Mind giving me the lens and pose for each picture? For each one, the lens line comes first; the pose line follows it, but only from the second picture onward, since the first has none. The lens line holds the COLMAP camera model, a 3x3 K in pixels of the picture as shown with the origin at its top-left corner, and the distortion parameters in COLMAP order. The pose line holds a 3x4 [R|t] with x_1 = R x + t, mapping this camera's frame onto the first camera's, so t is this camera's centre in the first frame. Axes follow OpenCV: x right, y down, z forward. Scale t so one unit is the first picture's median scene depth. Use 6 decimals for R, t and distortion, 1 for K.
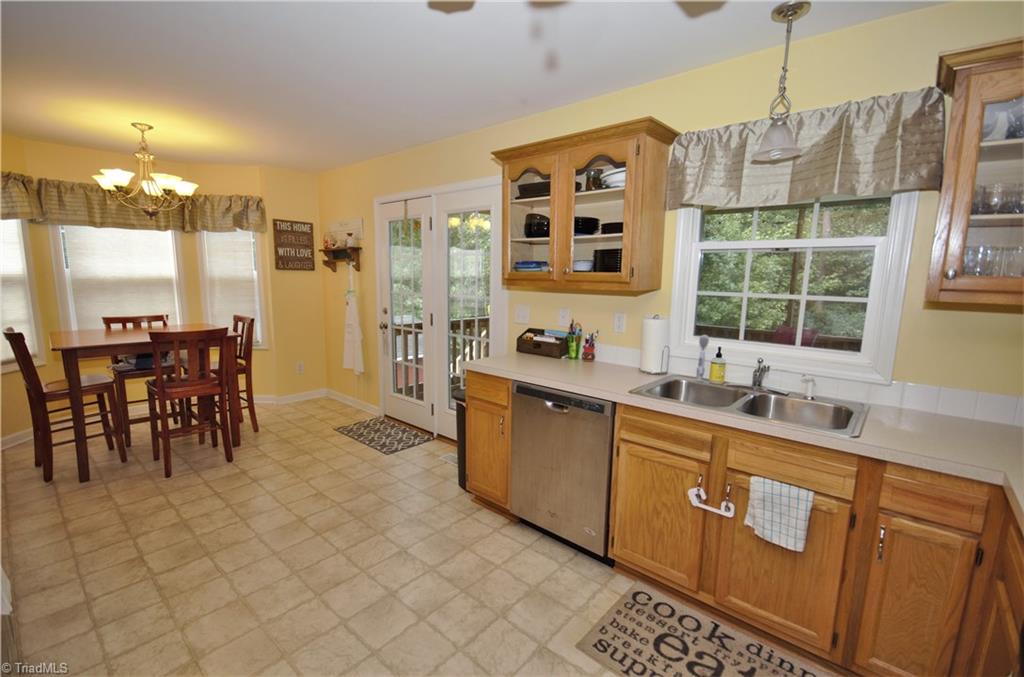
lens RADIAL K [[452.8, 0, 512.6], [0, 452.8, 346.0], [0, 0, 1]] dist [0.001713, -0.004066]
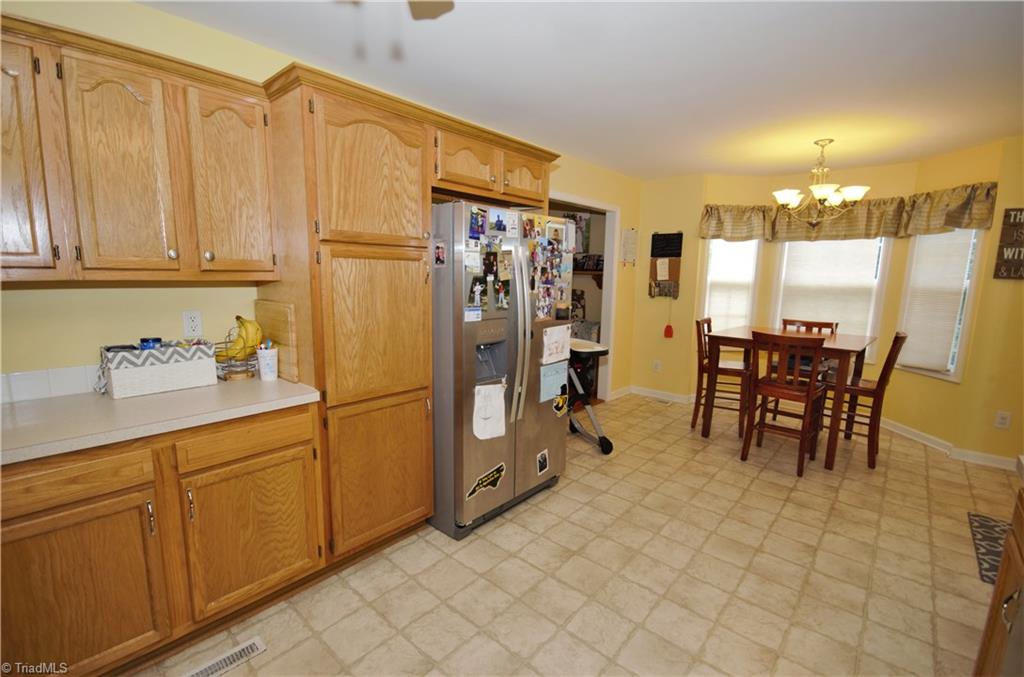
lens RADIAL K [[452.8, 0, 510.9], [0, 452.8, 345.4], [0, 0, 1]] dist [0.001713, -0.004066]
pose [[-0.000946, 0.143228, -0.989689, 0.297669], [-0.172459, 0.974837, 0.141244, -0.046547], [0.985016, 0.170815, 0.023778, 0.337773]]
